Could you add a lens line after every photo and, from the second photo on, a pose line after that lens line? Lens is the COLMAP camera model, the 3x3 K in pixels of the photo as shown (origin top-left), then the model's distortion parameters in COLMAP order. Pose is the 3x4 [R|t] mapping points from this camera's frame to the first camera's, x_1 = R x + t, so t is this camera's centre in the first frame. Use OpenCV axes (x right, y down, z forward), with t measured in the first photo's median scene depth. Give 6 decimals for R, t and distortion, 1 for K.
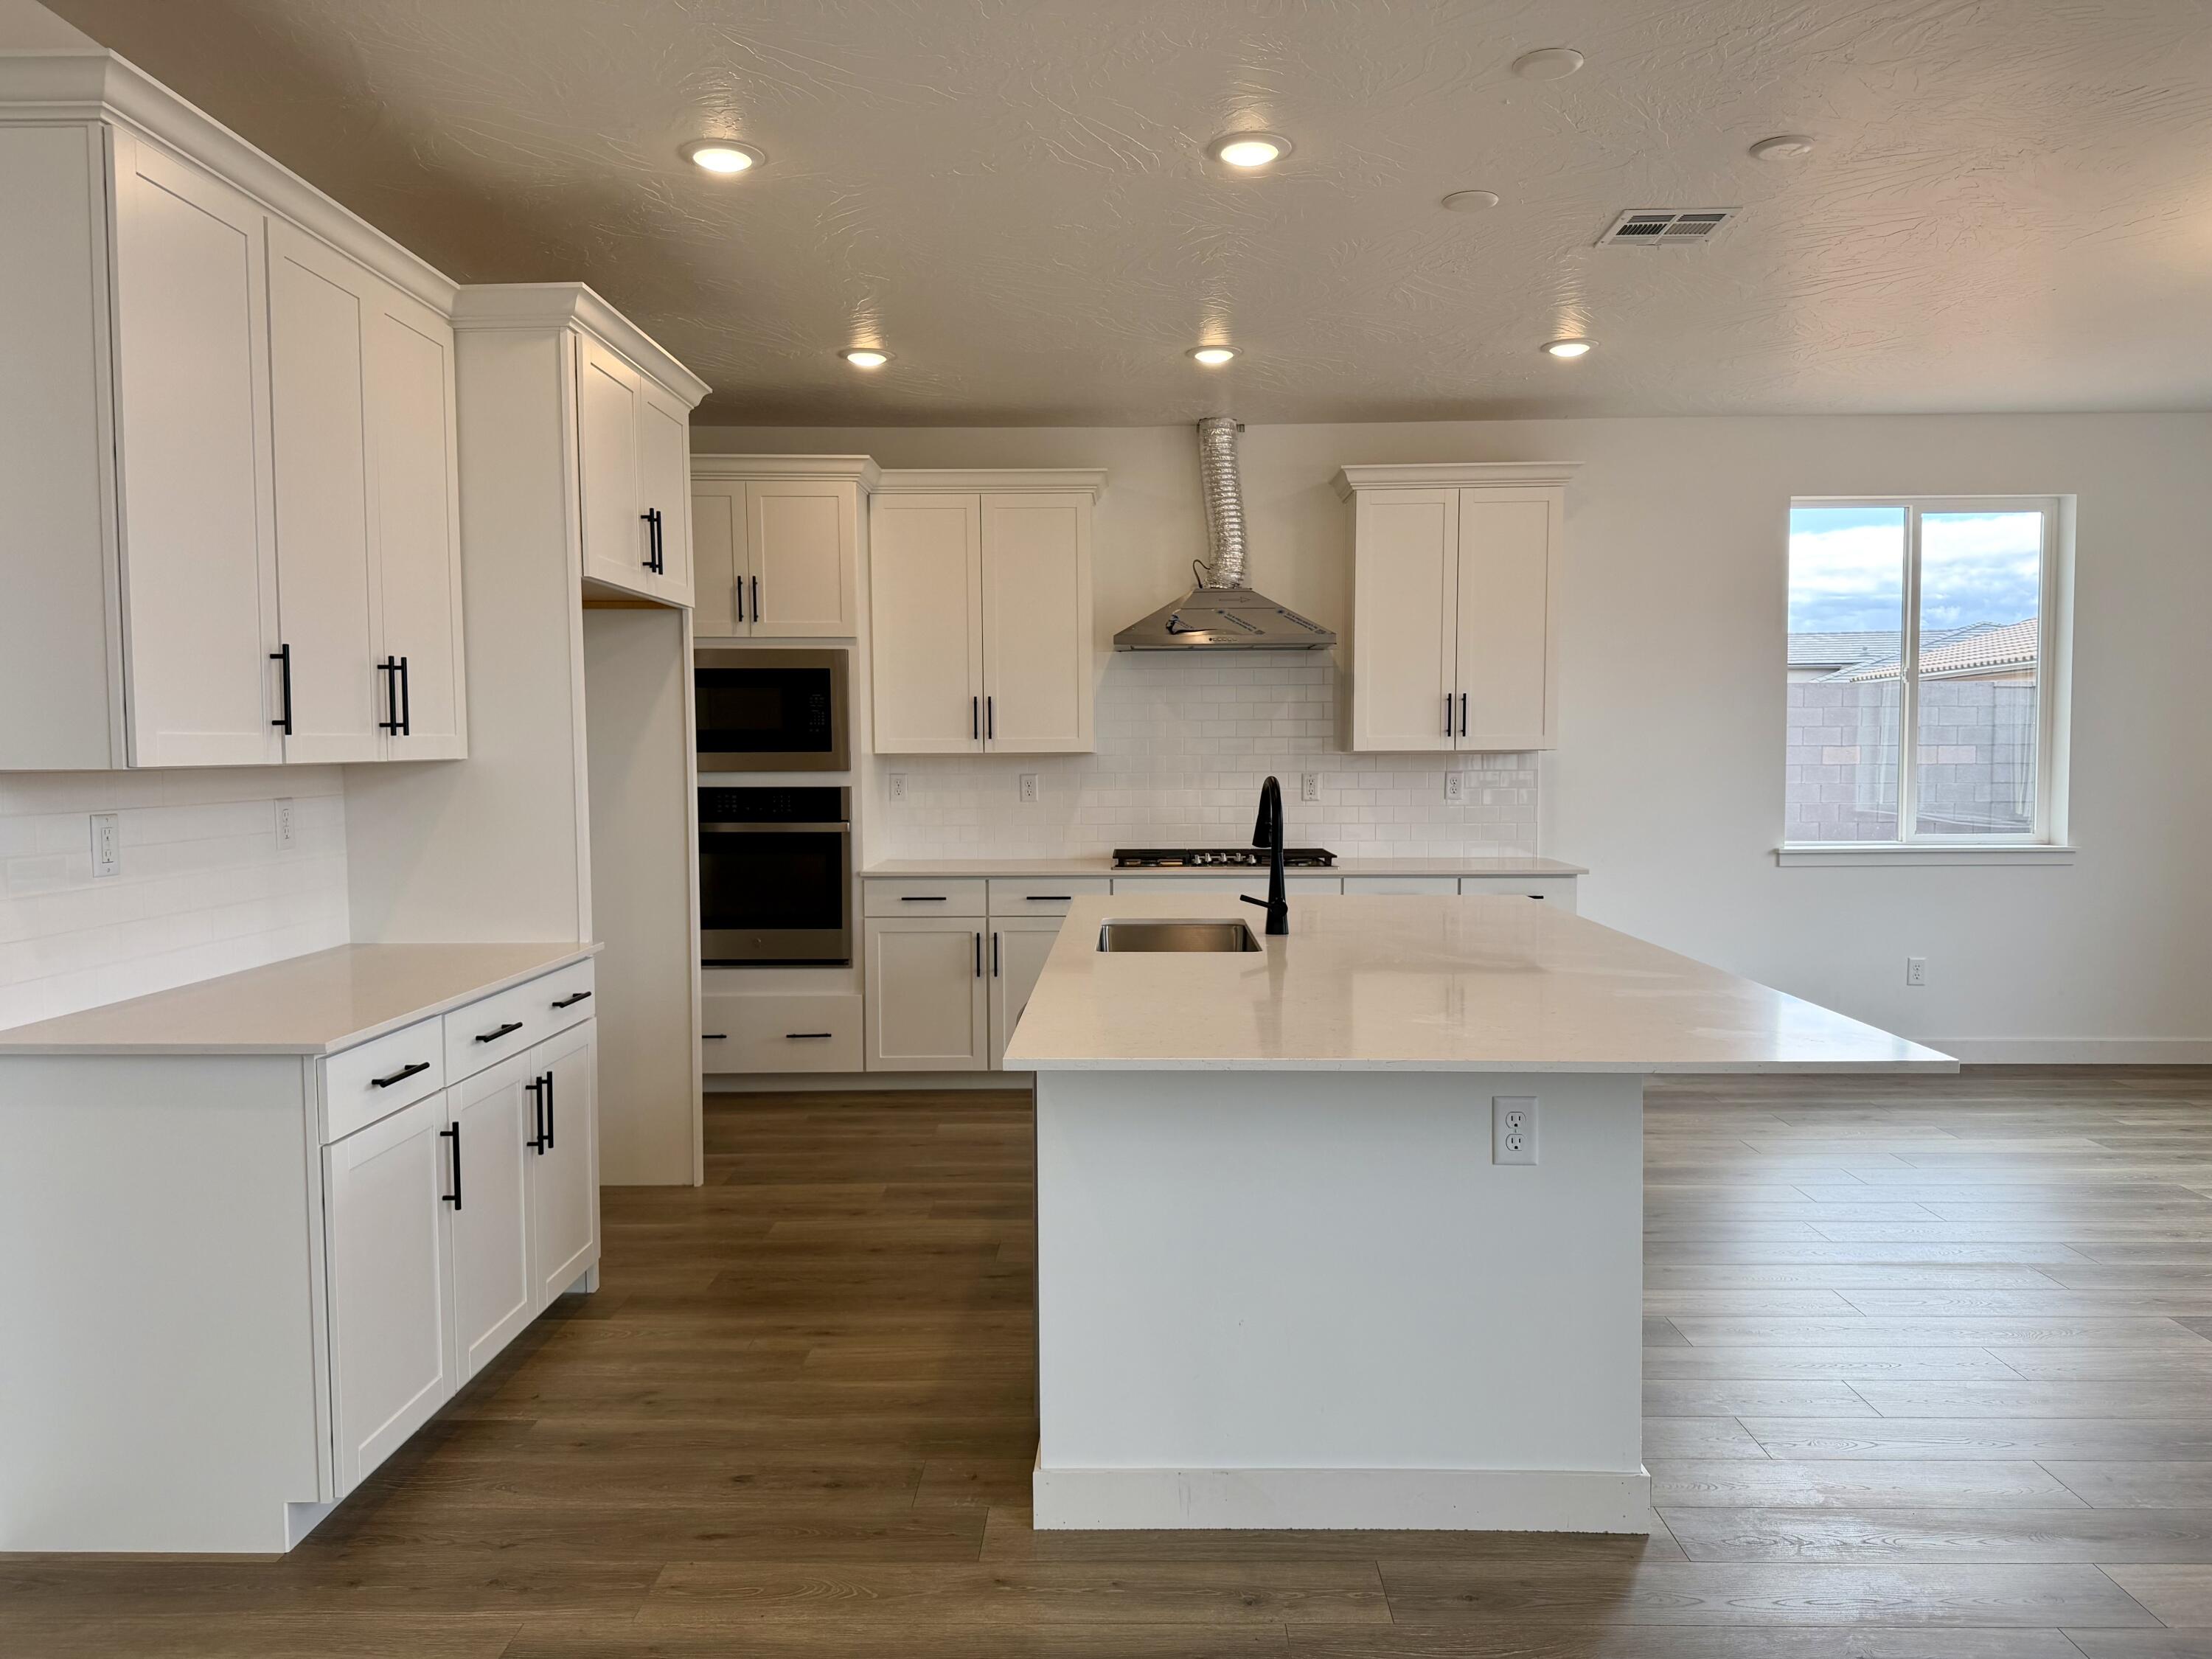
lens RADIAL K [[1548.1, 0, 1114.1], [0, 1548.1, 838.3], [0, 0, 1]] dist [0.091371, -0.131256]
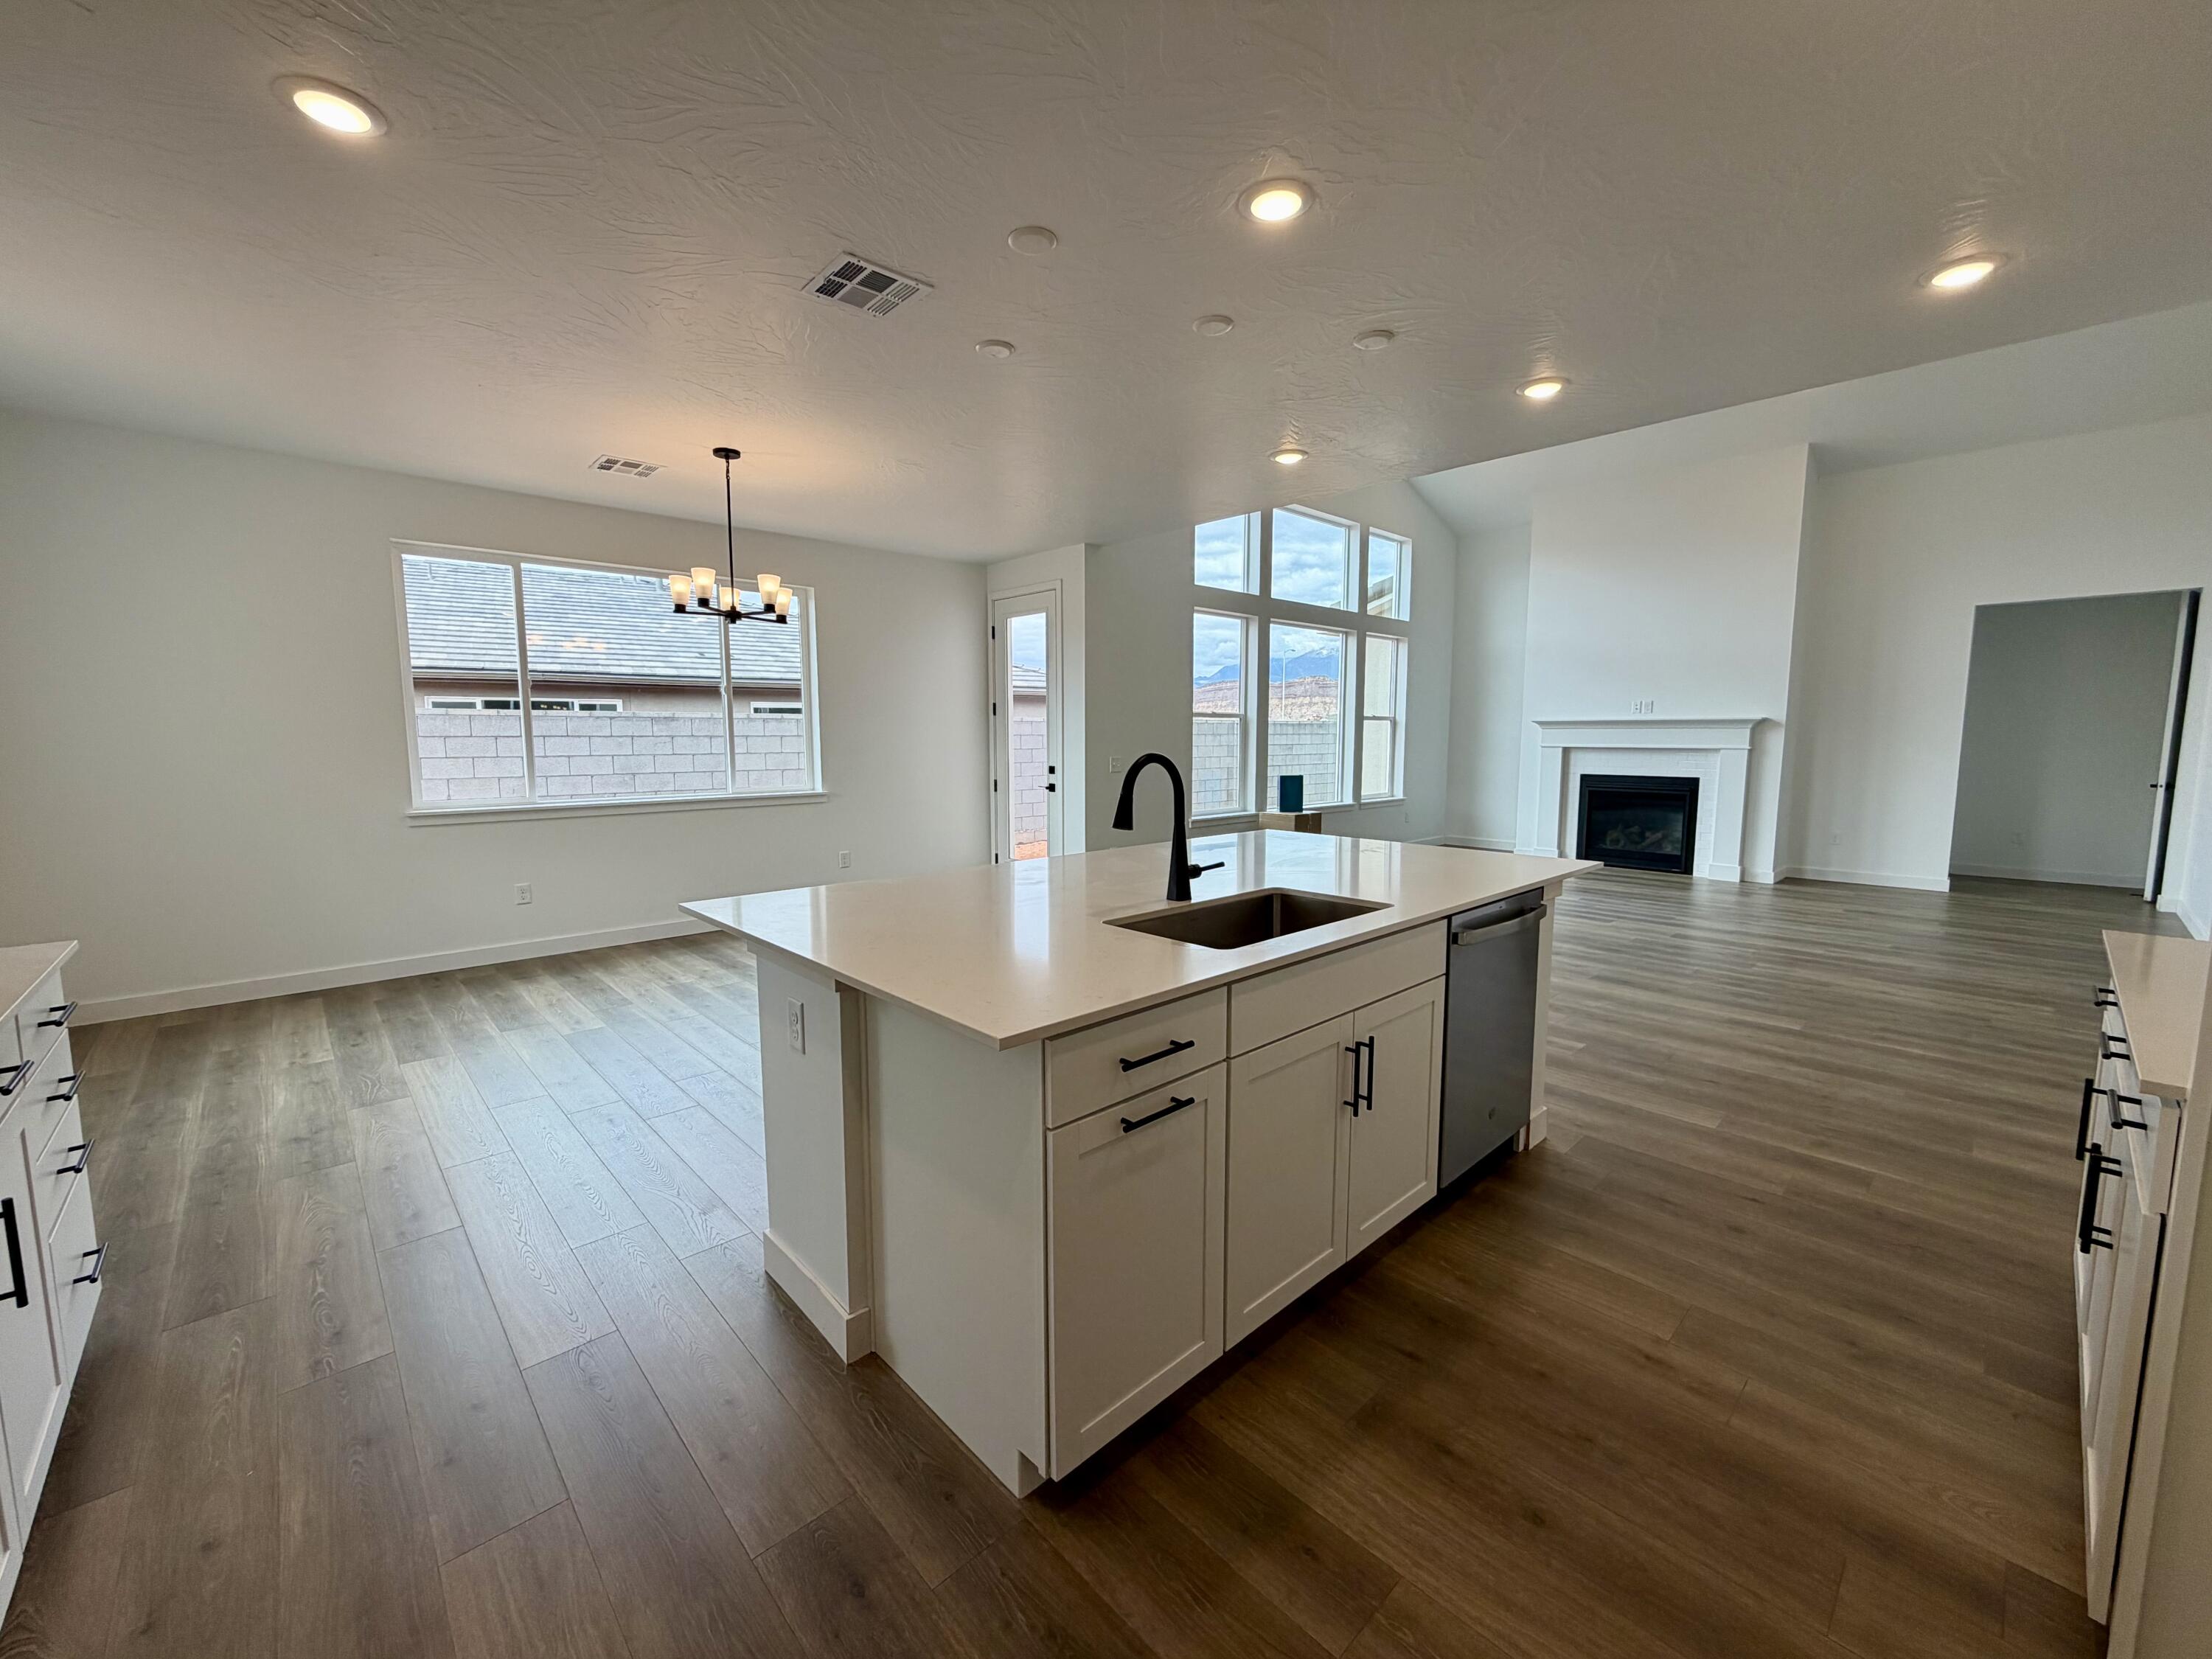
lens RADIAL K [[882.5, 0, 1098.8], [0, 882.5, 828.0], [0, 0, 1]] dist [-0.001373, 0.002318]
pose [[-0.693929, -0.072803, 0.716353, -0.282751], [0.045170, 0.988514, 0.144220, -0.076077], [-0.718625, 0.132436, -0.682670, 1.414886]]
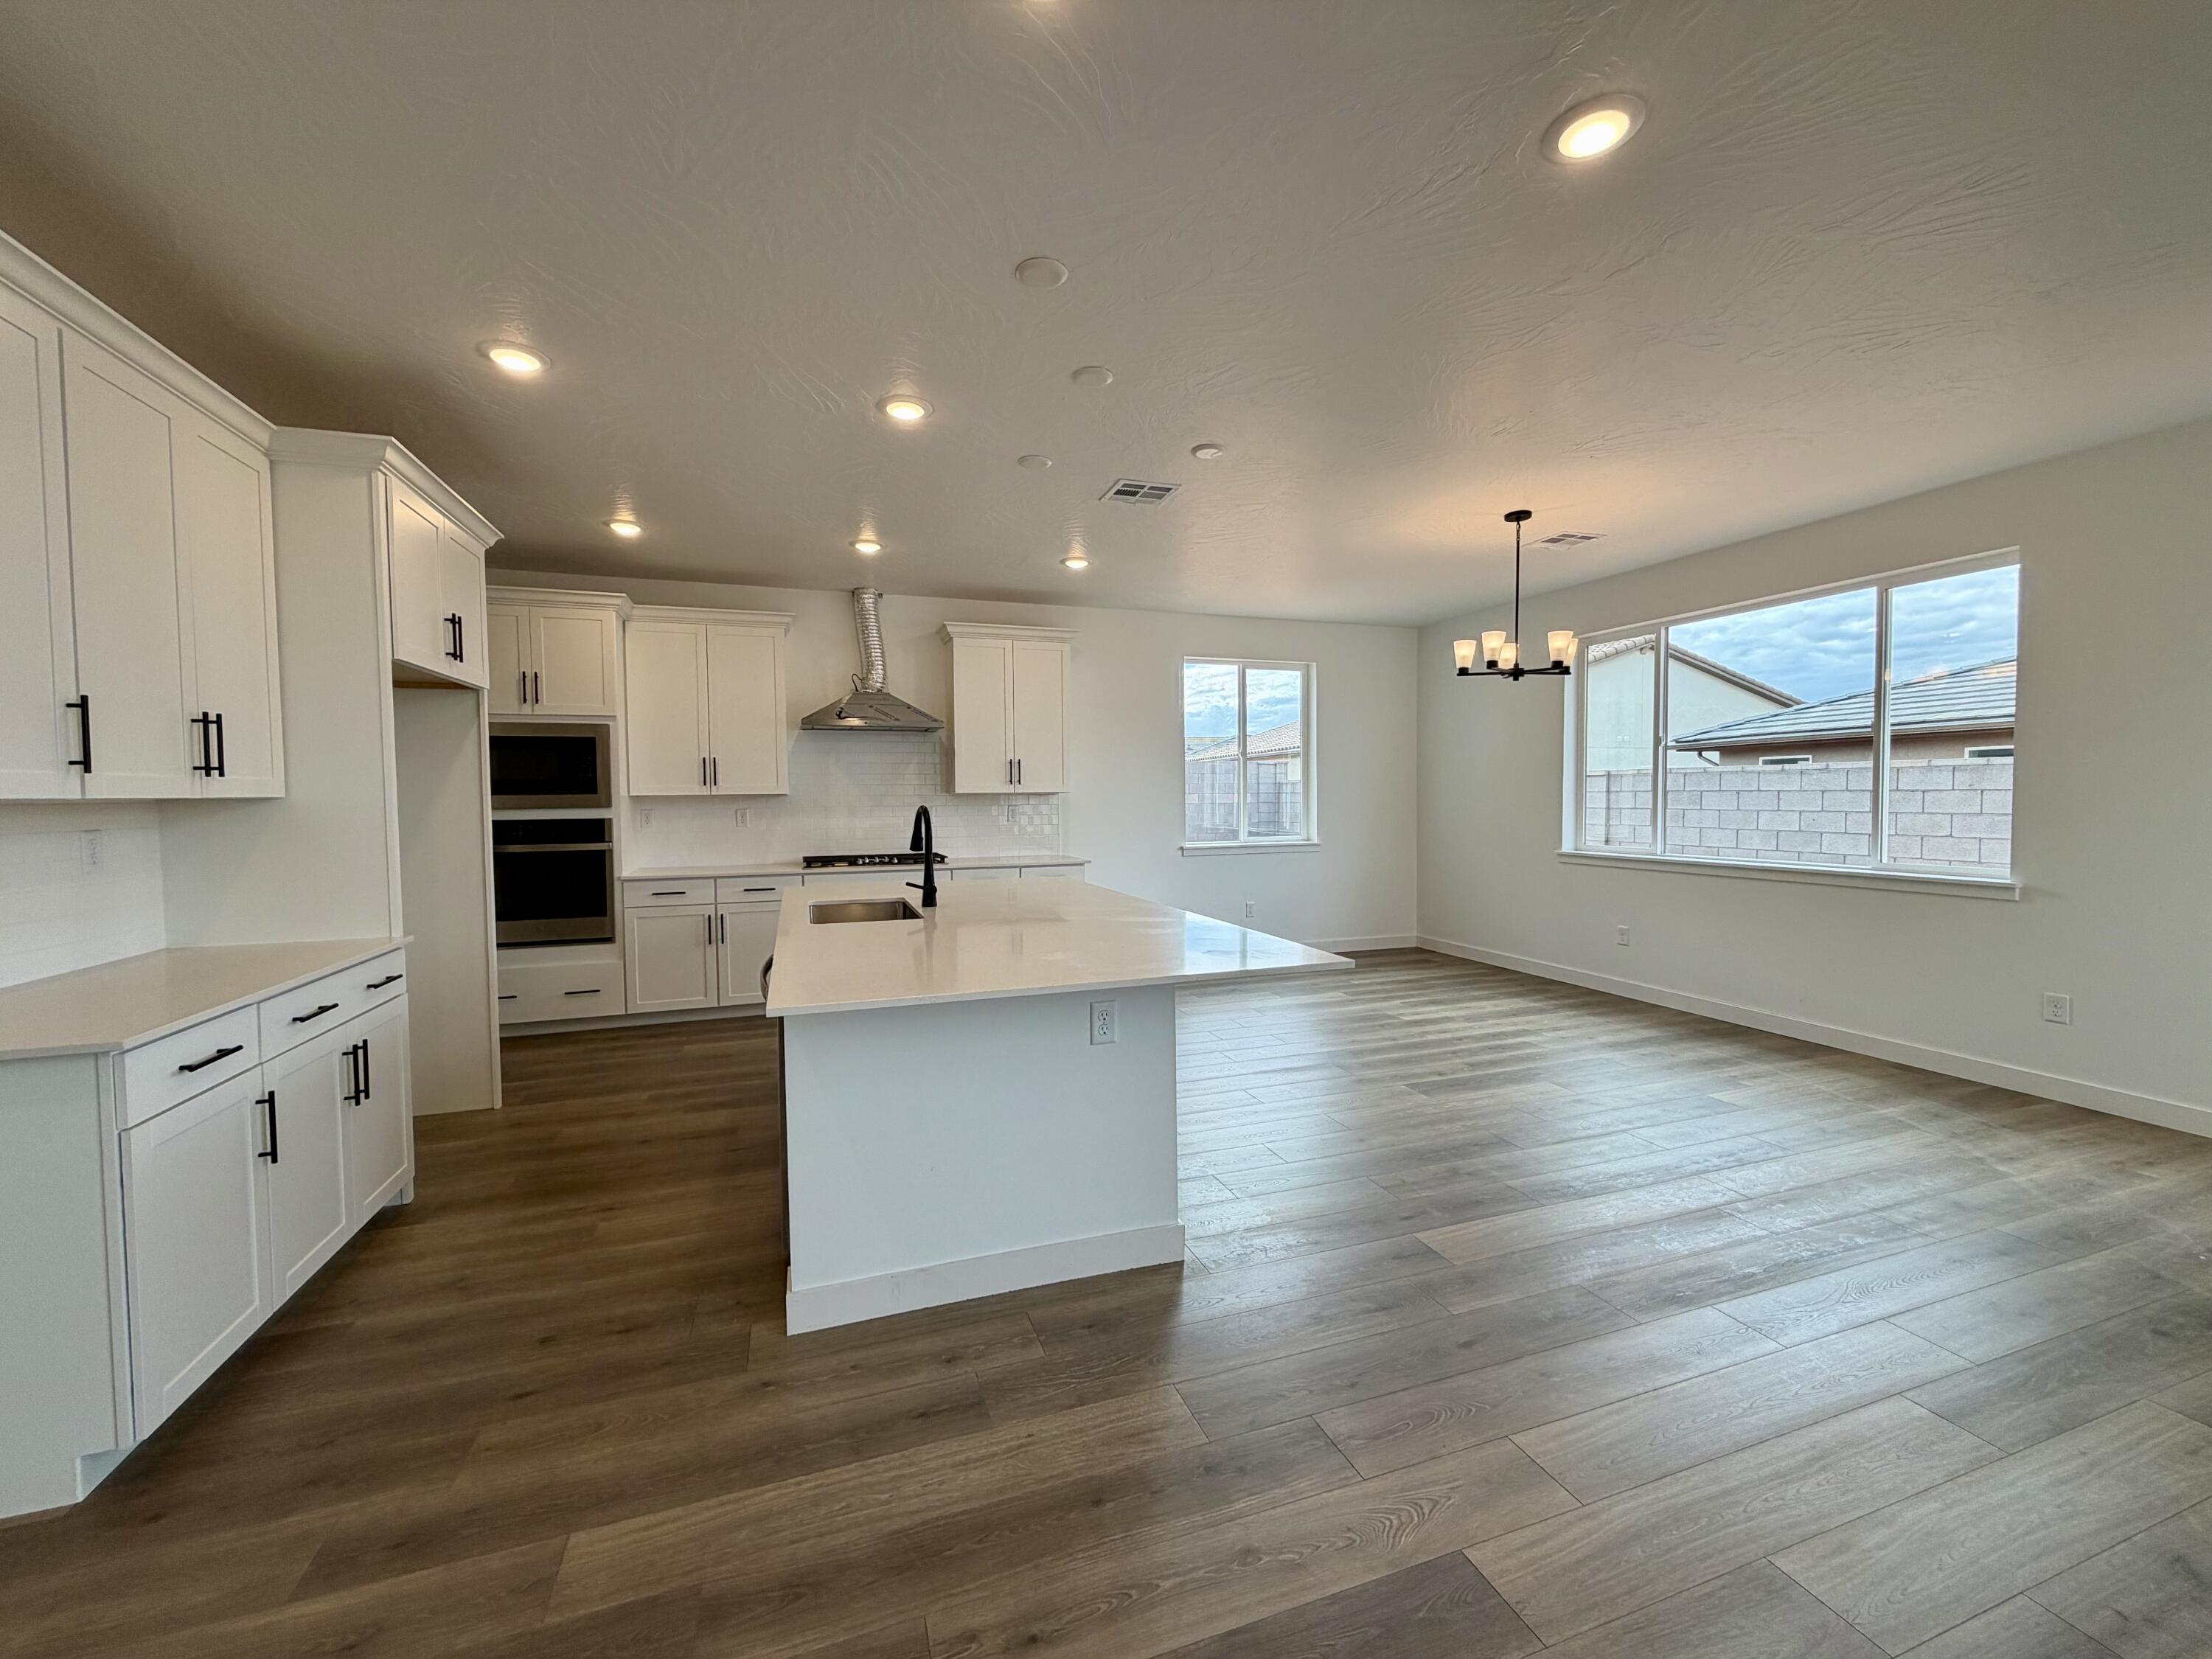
lens RADIAL K [[882.5, 0, 1098.8], [0, 882.5, 828.0], [0, 0, 1]] dist [-0.001373, 0.002318]
pose [[0.940410, -0.015722, 0.339678, -0.034324], [0.023474, 0.999549, -0.018726, 0.003341], [-0.339230, 0.025583, 0.940355, 0.100079]]
